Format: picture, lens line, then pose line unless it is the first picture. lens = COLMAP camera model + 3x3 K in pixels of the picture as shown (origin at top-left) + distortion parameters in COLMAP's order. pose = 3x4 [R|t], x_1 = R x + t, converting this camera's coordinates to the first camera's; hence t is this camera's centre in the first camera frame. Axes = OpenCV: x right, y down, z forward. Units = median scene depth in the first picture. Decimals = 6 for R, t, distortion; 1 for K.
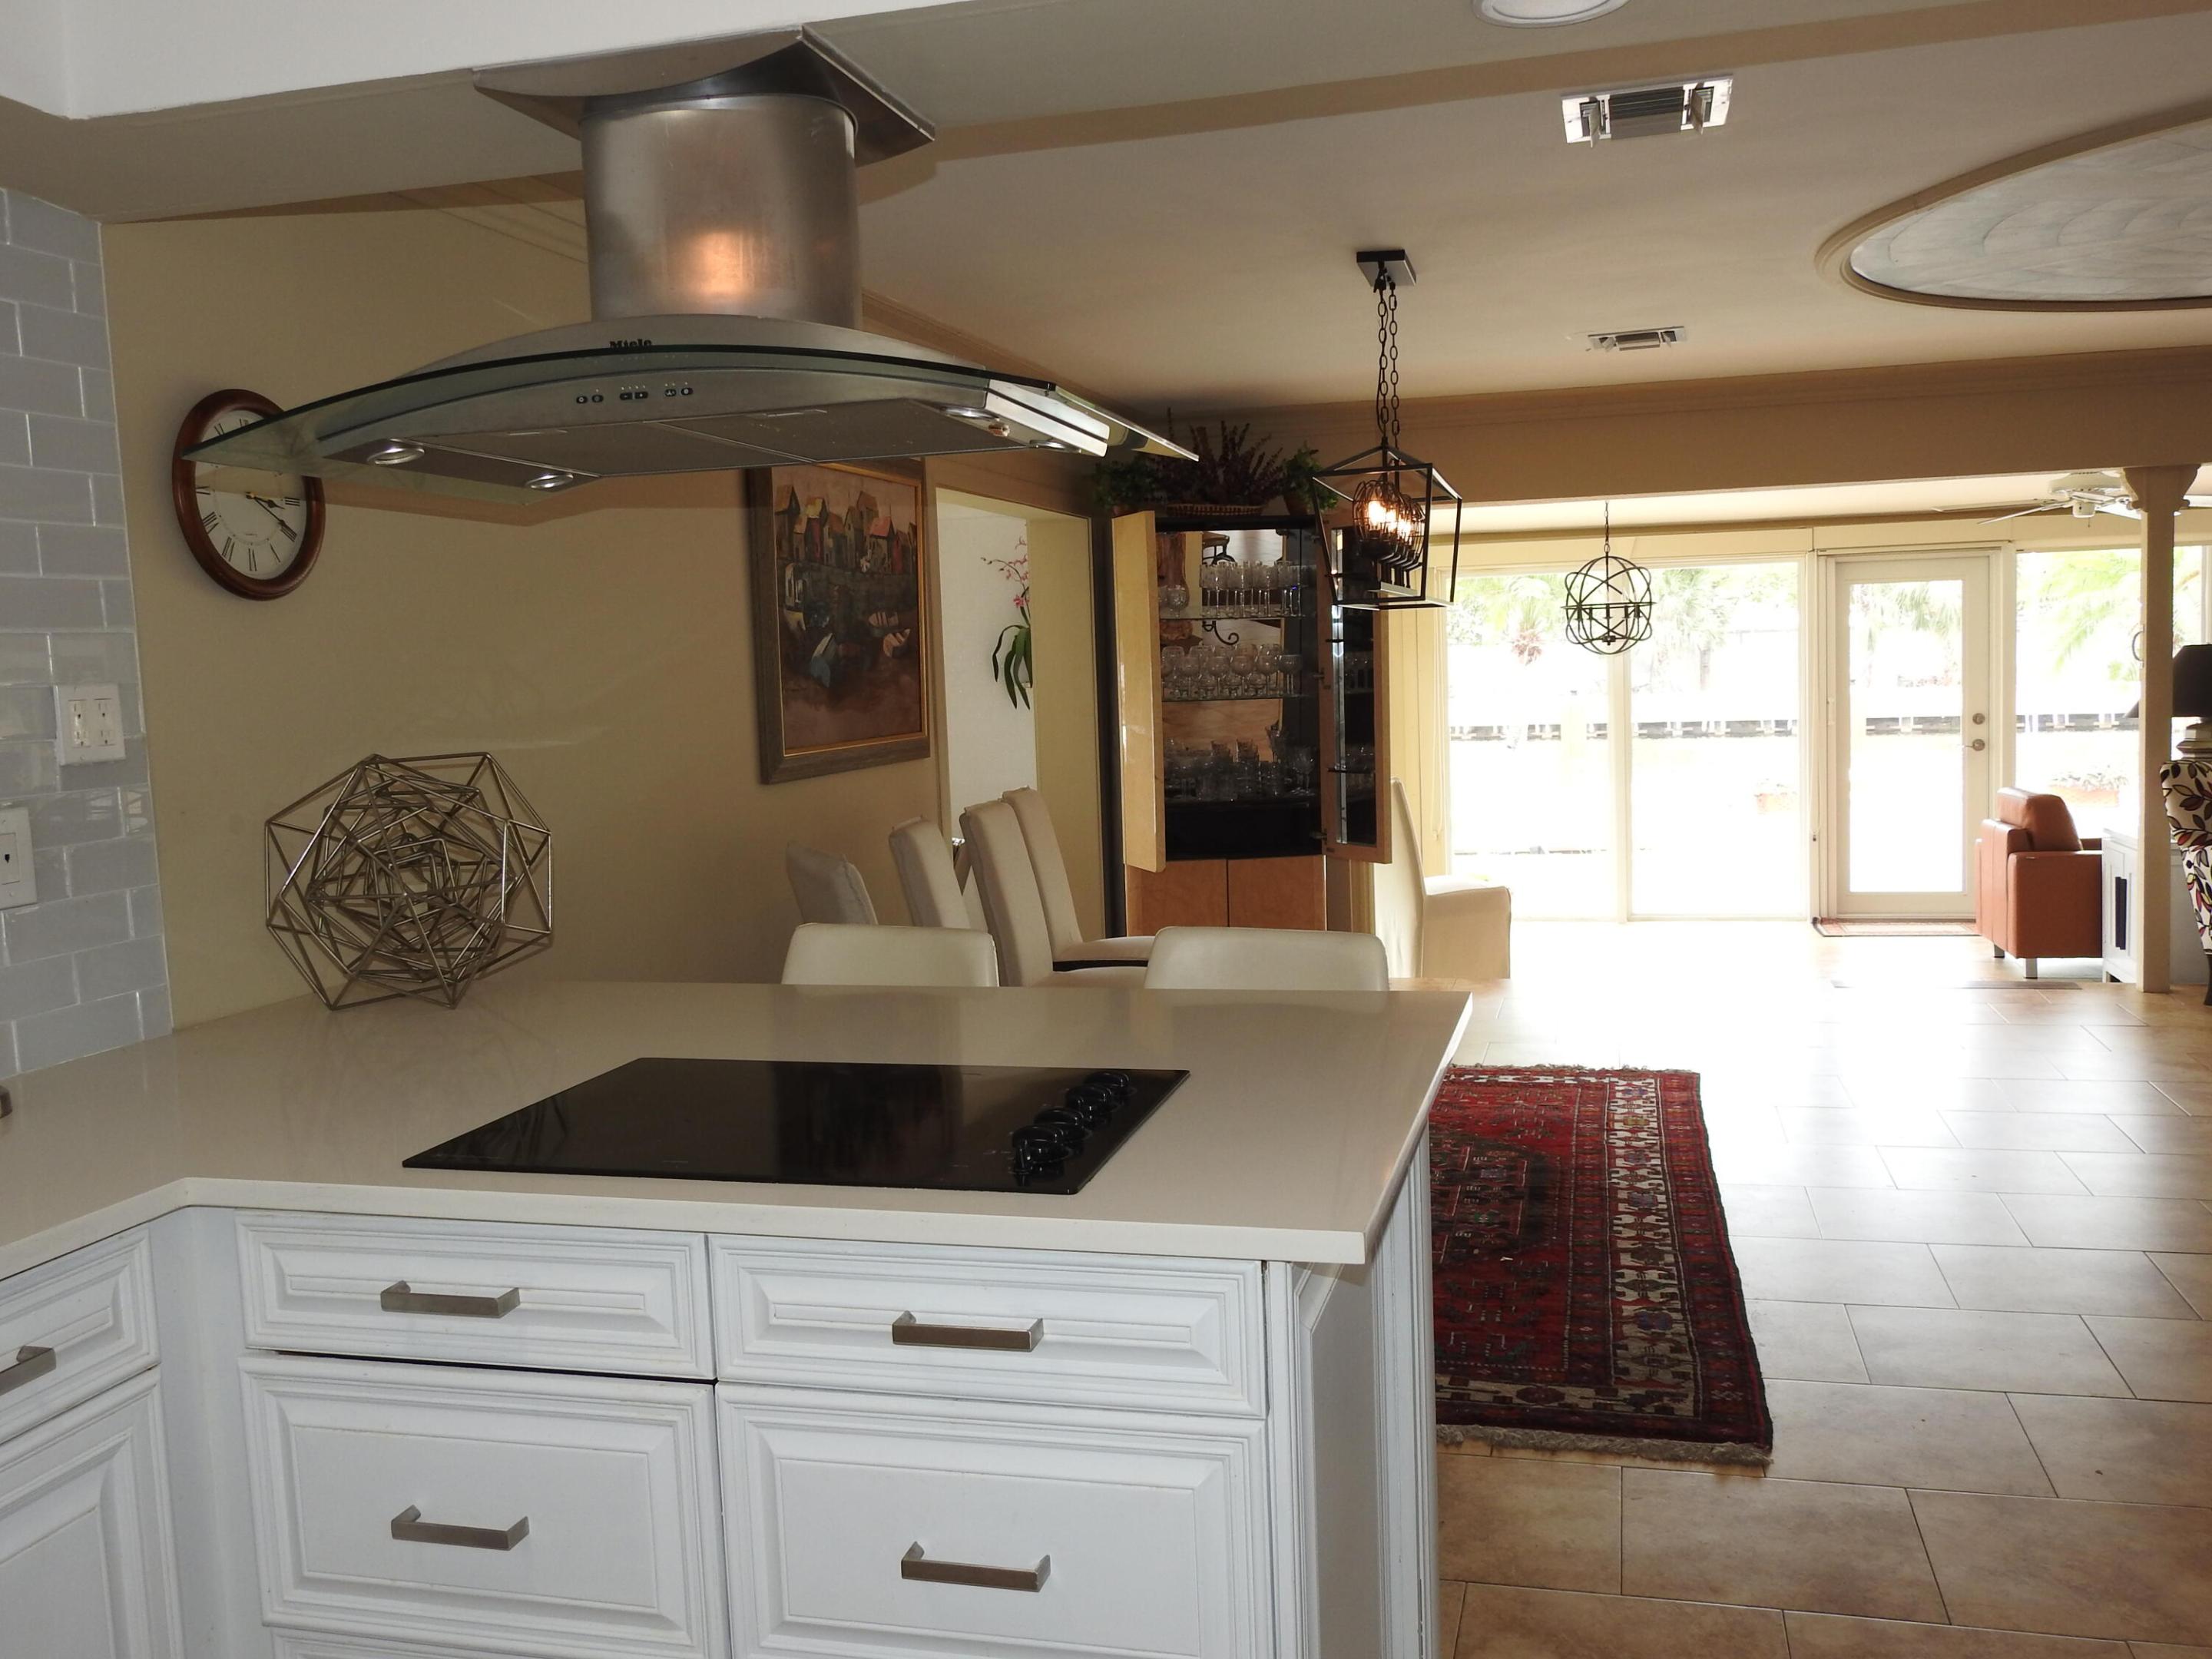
lens RADIAL K [[1937.7, 0, 1107.1], [0, 1937.7, 828.9], [0, 0, 1]] dist [-0.009020, -0.006230]
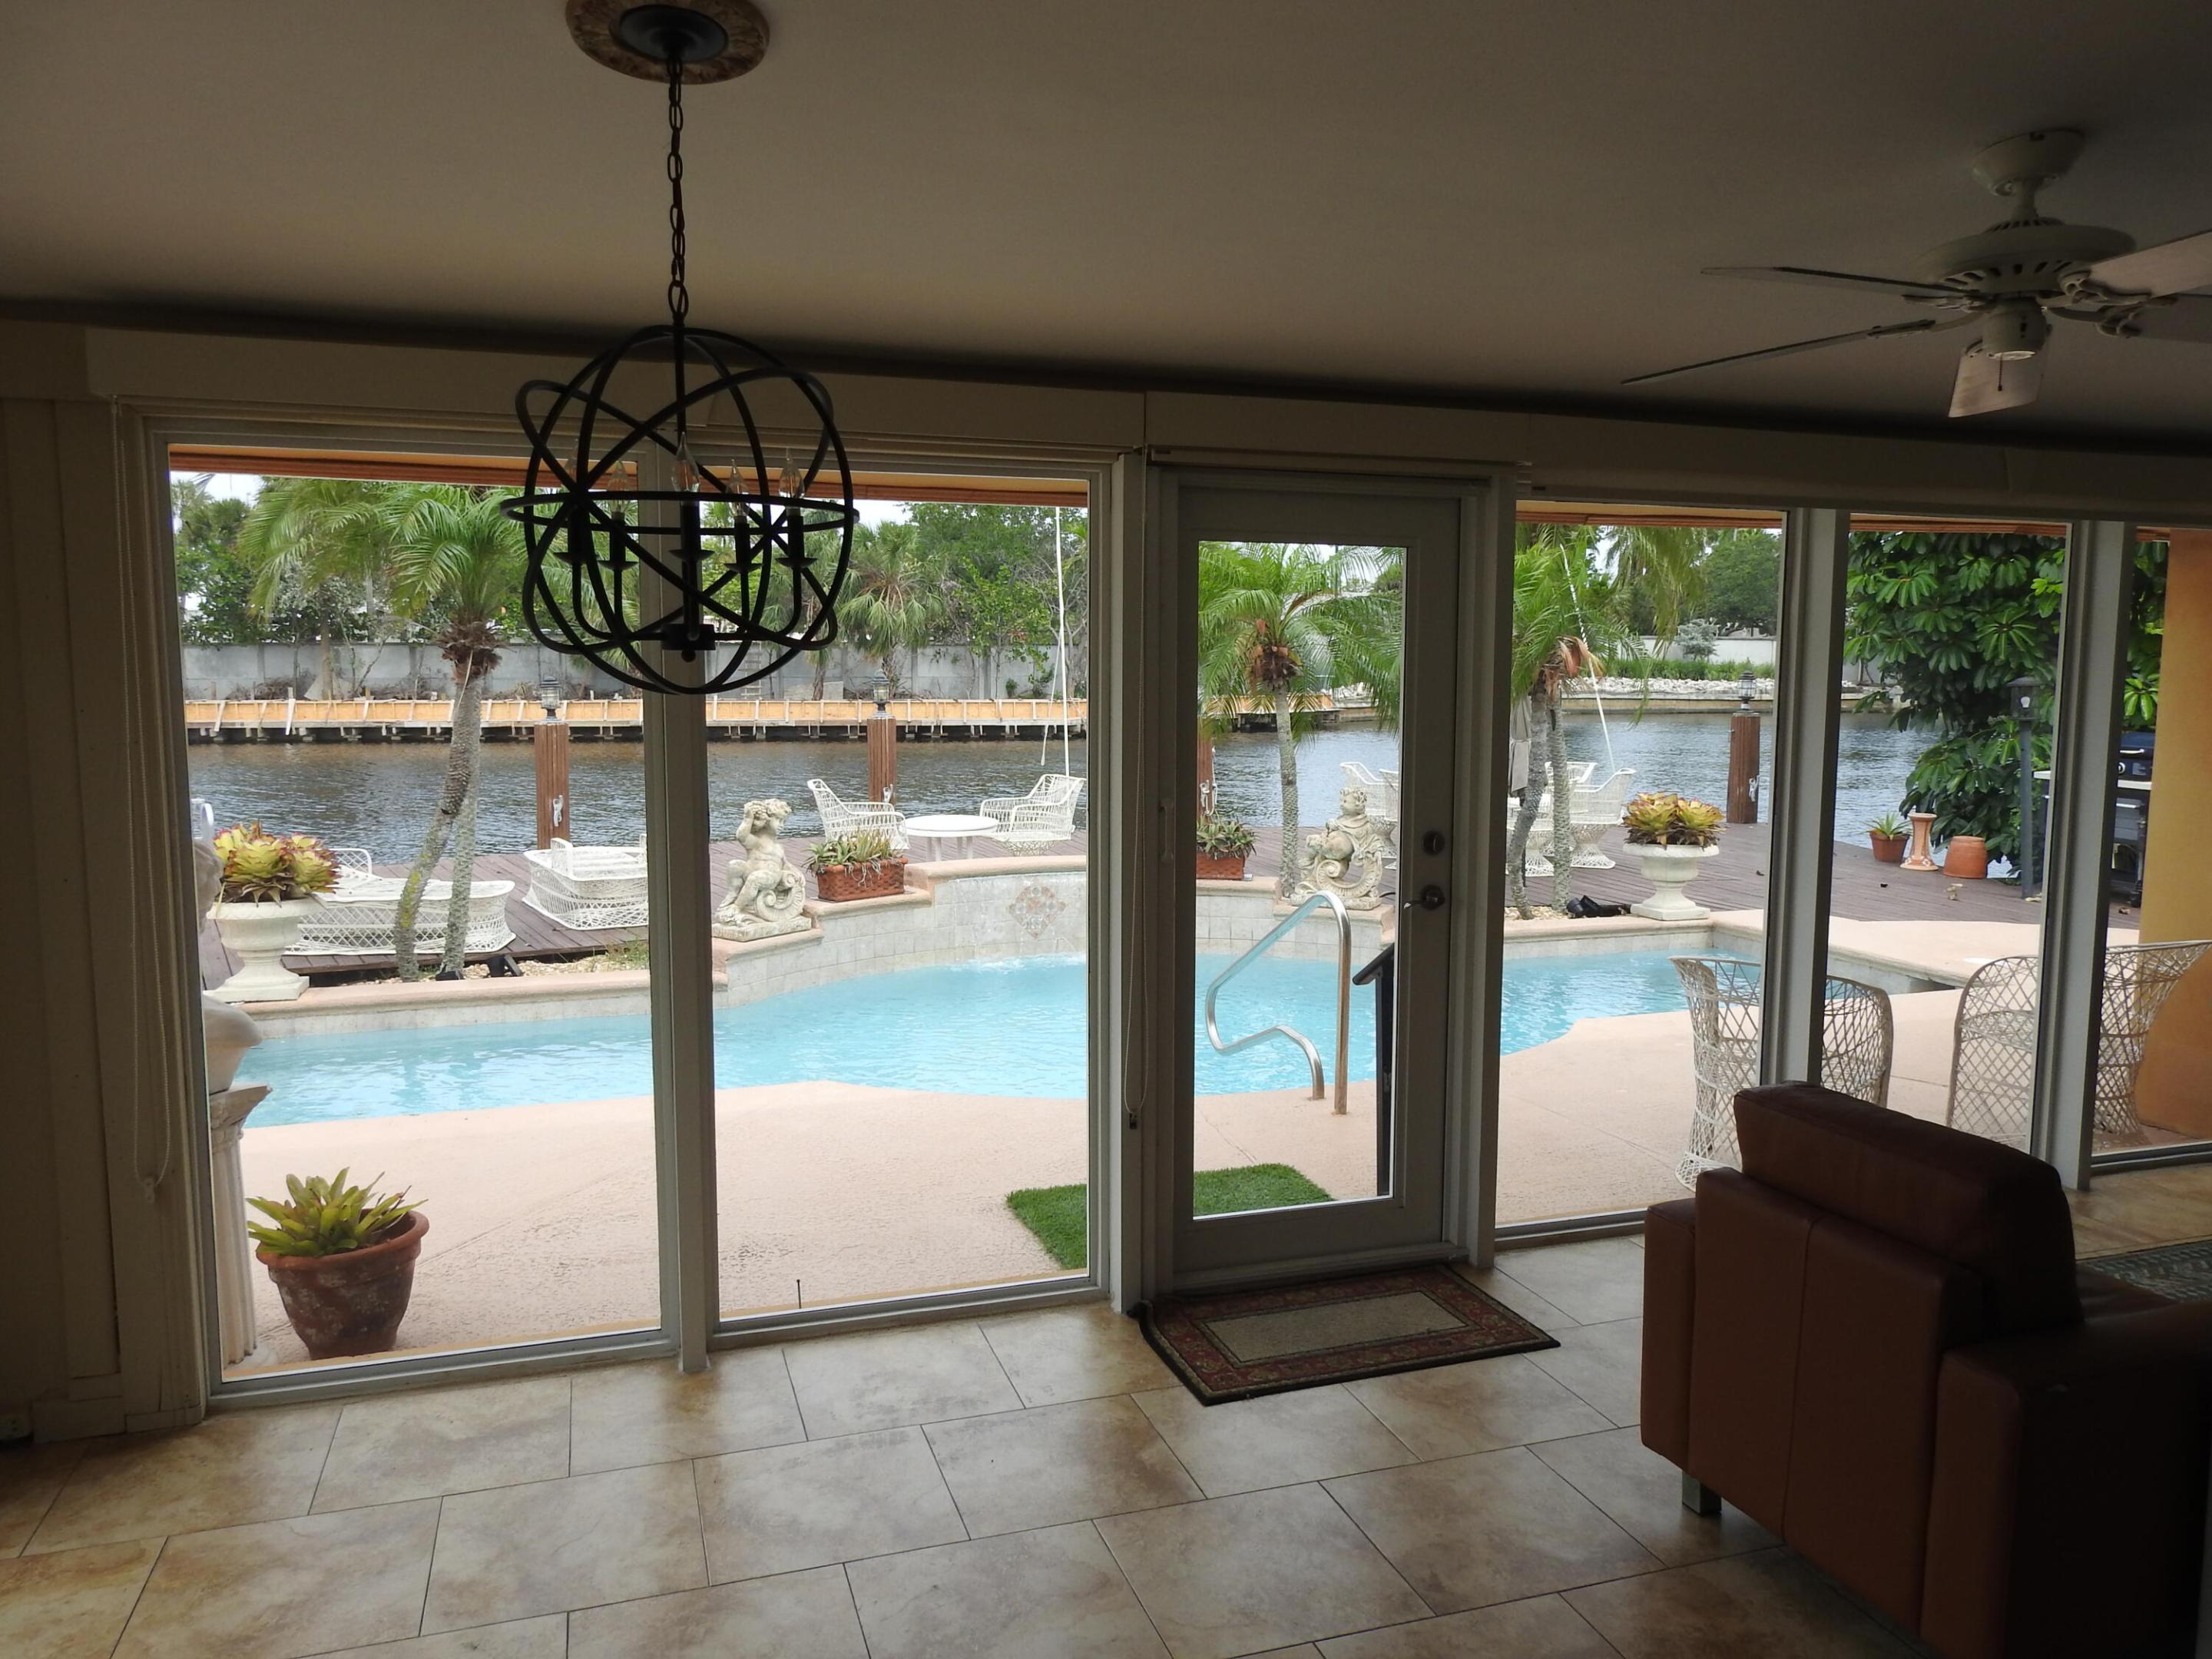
lens RADIAL K [[1593.9, 0, 1108.3], [0, 1593.9, 820.7], [0, 0, 1]] dist [-0.001149, 0.004798]
pose [[0.838754, -0.014753, 0.544311, 0.170619], [0.008538, 0.999866, 0.013943, -0.068562], [-0.544444, -0.007047, 0.838768, 0.714763]]
